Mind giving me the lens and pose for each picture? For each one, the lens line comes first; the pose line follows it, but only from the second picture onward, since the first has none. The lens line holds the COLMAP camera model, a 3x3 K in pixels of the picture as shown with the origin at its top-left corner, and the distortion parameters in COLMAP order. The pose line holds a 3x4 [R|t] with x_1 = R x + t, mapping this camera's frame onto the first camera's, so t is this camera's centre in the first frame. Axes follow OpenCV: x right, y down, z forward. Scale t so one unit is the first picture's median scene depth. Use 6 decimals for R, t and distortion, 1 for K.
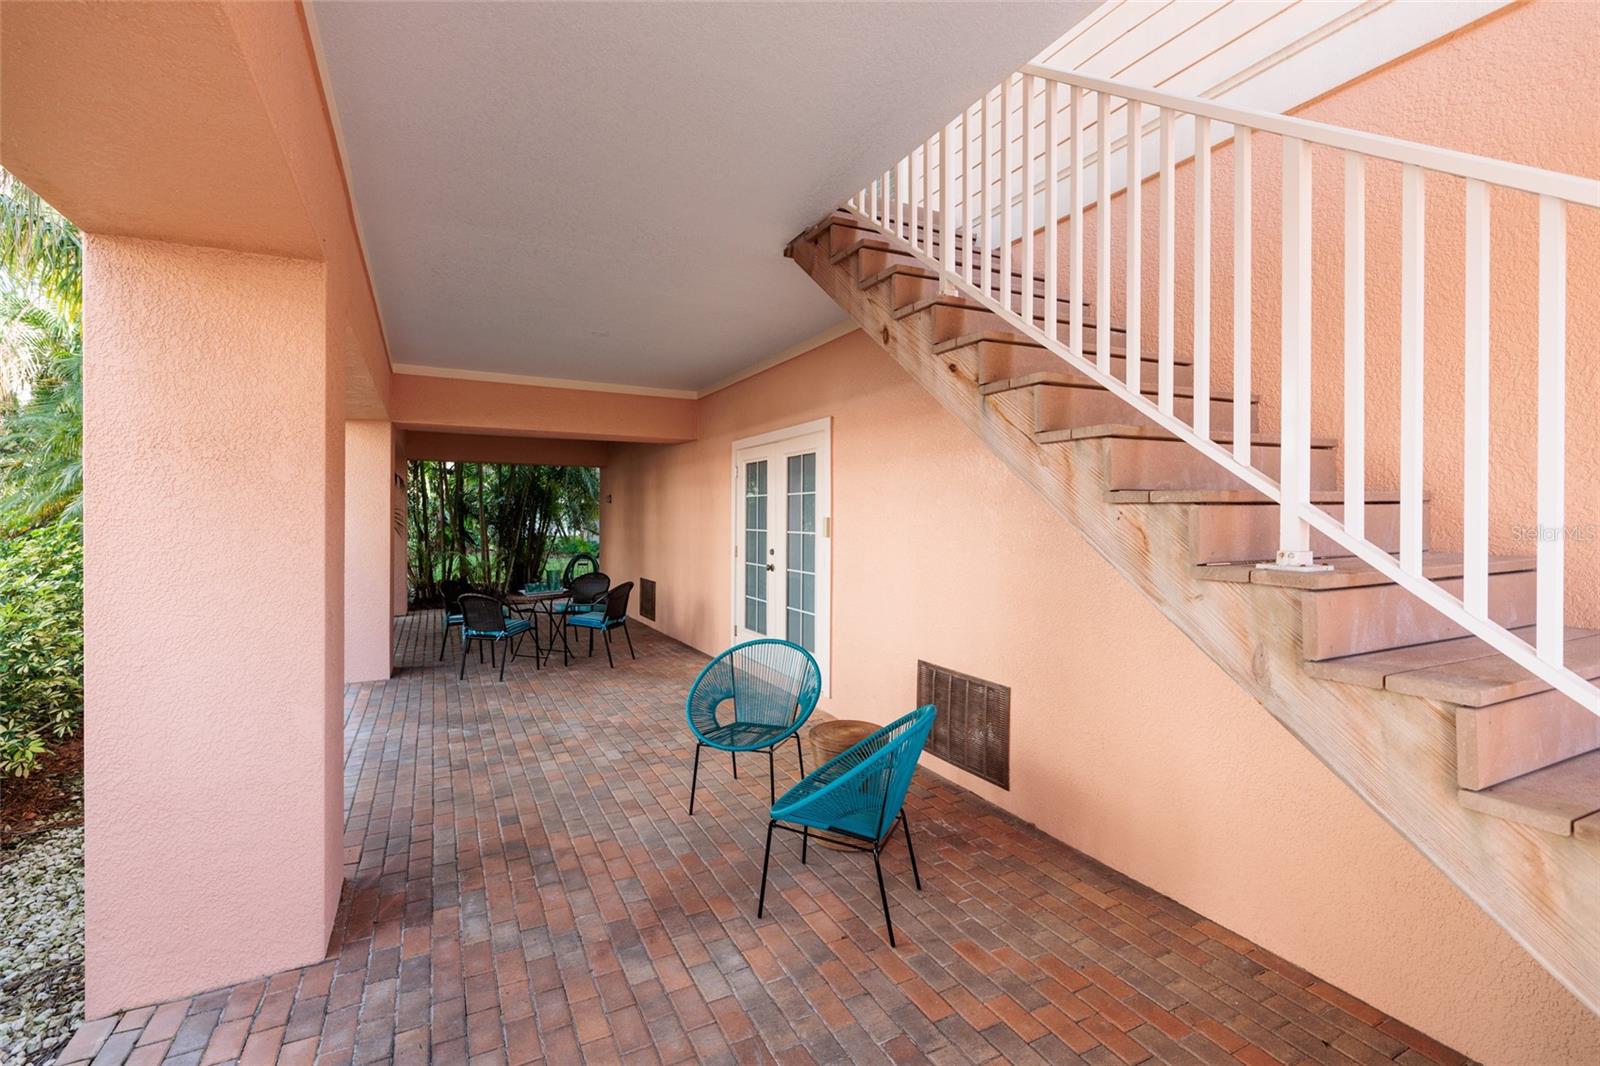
lens RADIAL K [[710.7, 0, 795.9], [0, 710.7, 528.9], [0, 0, 1]] dist [-0.007167, 0.000766]
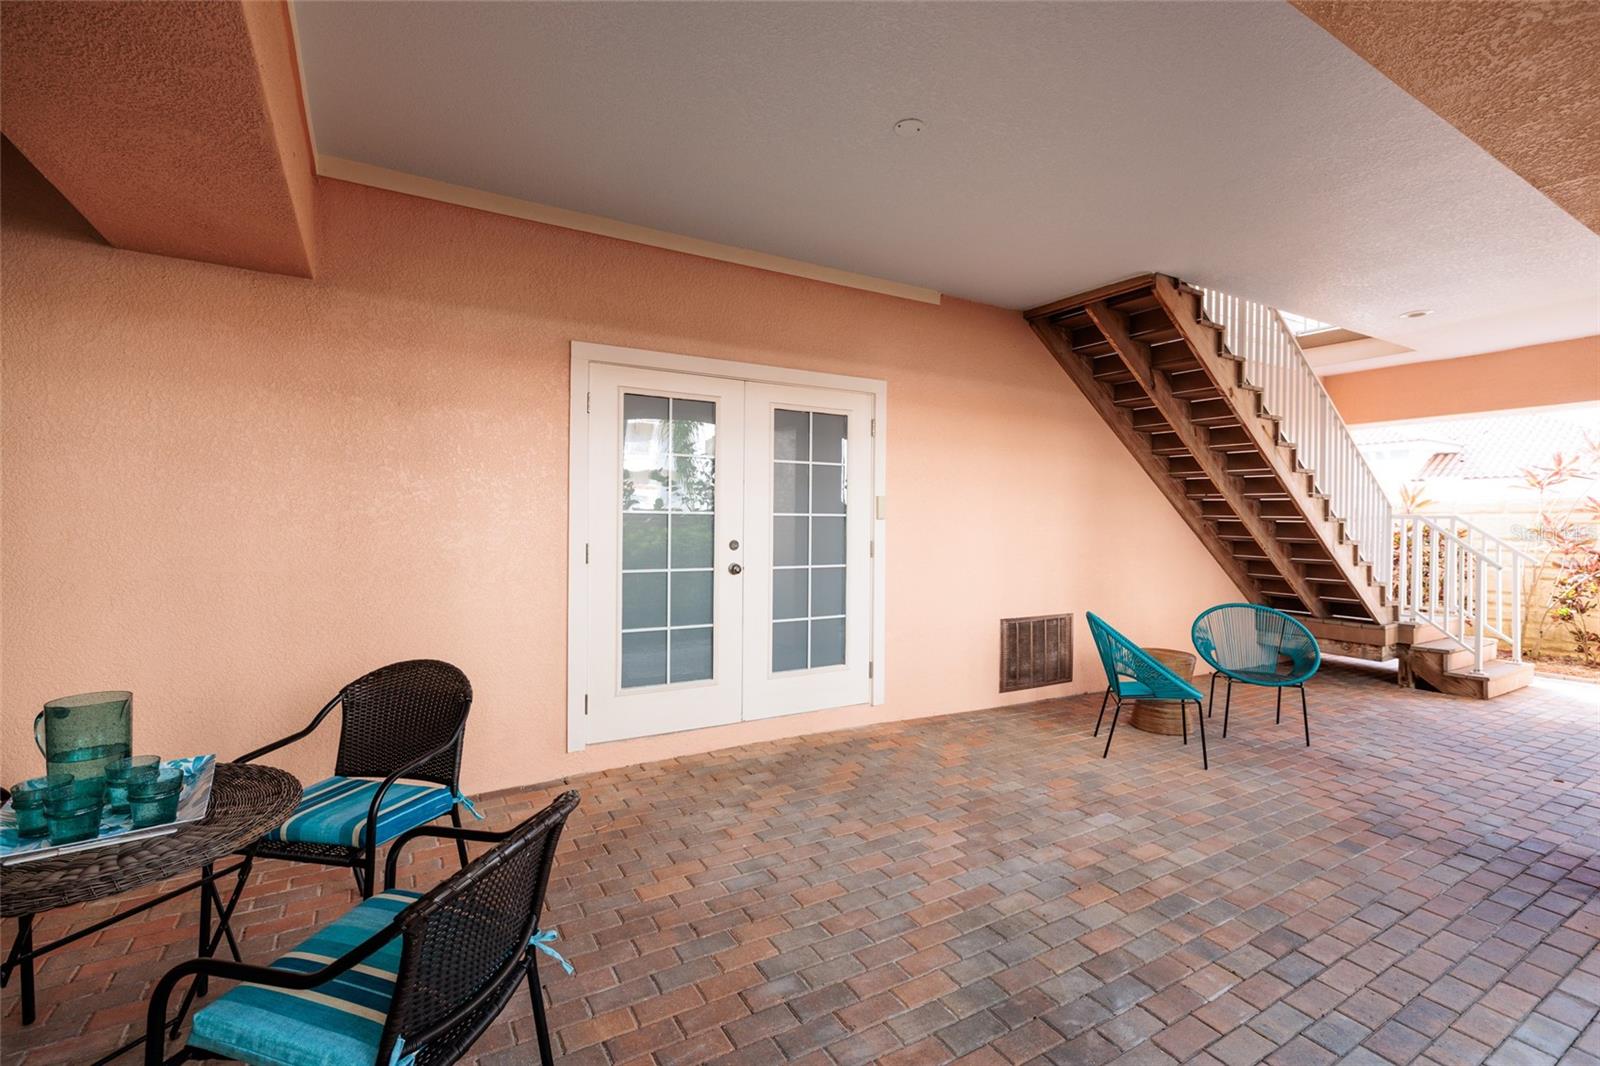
lens RADIAL K [[710.7, 0, 795.6], [0, 710.7, 523.1], [0, 0, 1]] dist [-0.007167, 0.000766]
pose [[-0.057824, -0.010001, 0.998277, -0.952669], [0.005171, 0.999933, 0.010317, 0.007916], [-0.998313, 0.005758, -0.057768, 1.349412]]
